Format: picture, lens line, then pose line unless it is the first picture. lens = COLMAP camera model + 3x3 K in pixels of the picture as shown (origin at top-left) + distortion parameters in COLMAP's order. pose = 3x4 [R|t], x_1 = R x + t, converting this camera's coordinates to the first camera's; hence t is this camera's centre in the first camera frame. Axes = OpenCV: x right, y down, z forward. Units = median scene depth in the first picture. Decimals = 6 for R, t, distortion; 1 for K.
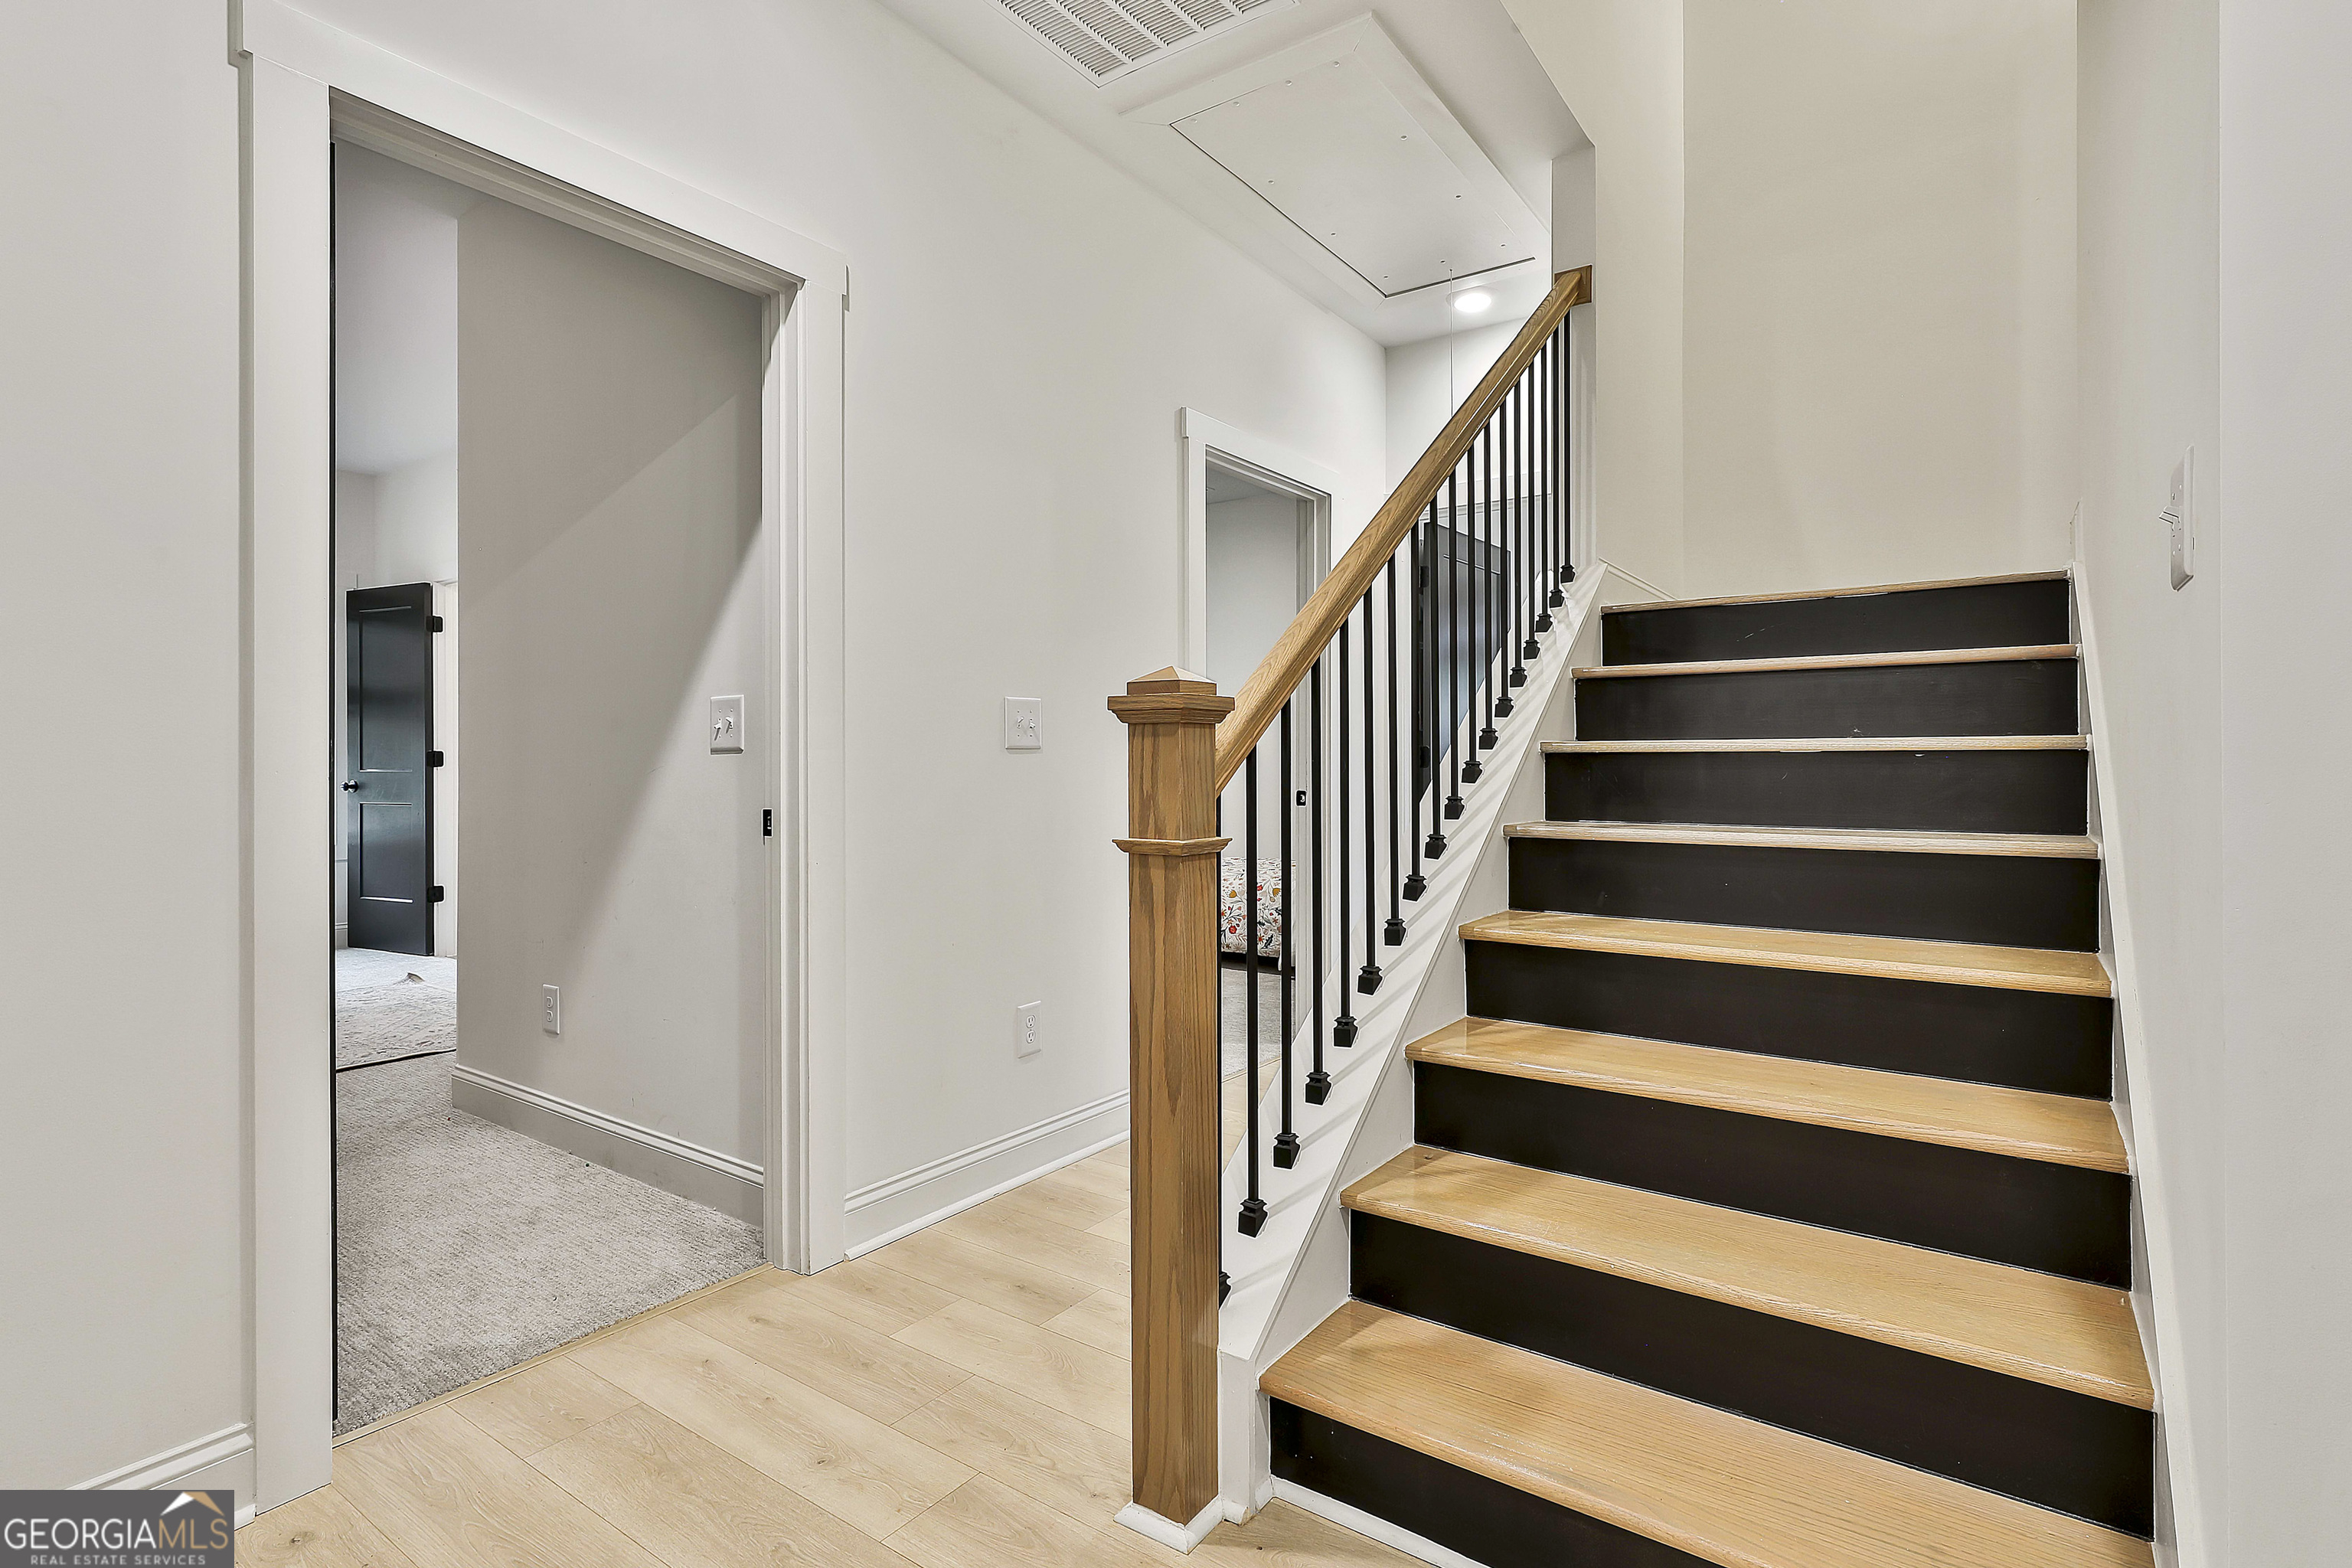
lens RADIAL K [[1133.3, 0, 1181.6], [0, 1133.3, 774.5], [0, 0, 1]] dist [-0.001158, 0.001689]
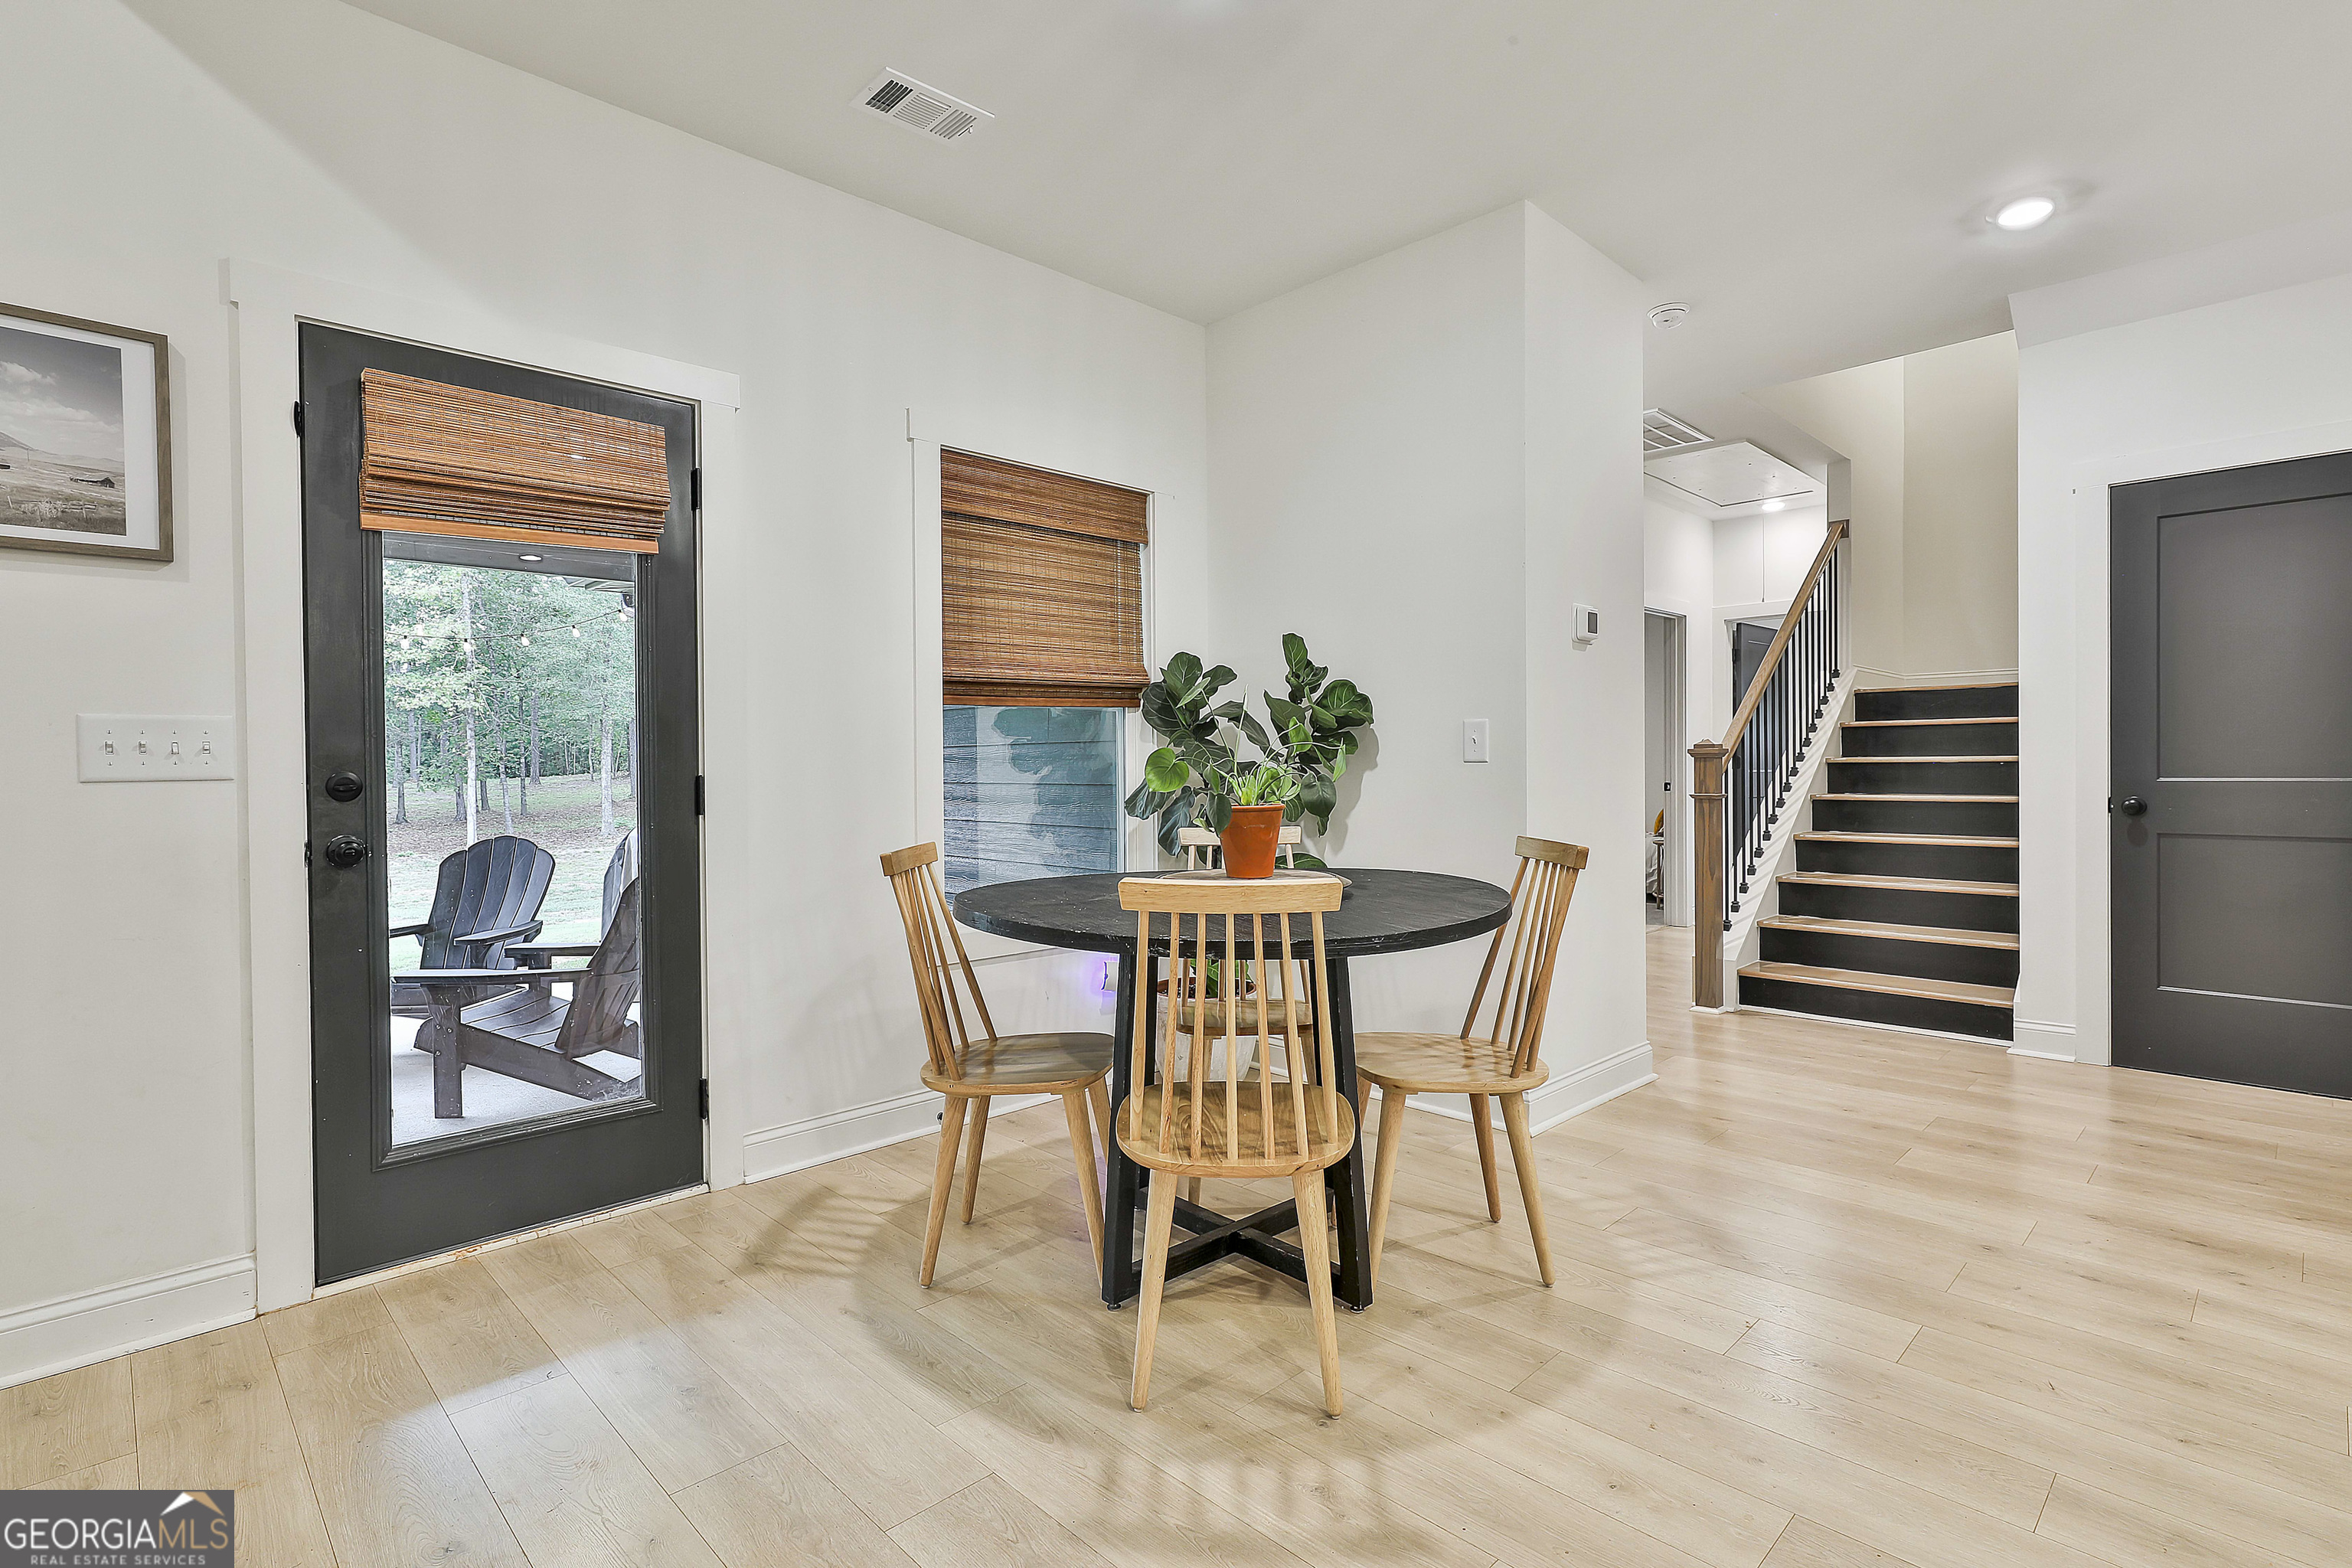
lens RADIAL K [[1133.3, 0, 1181.6], [0, 1133.3, 774.5], [0, 0, 1]] dist [-0.001158, 0.001689]
pose [[0.984251, -0.002811, -0.176755, -0.507122], [0.003404, 0.999990, 0.003052, -0.006894], [0.176745, -0.003605, 0.984250, -1.342501]]
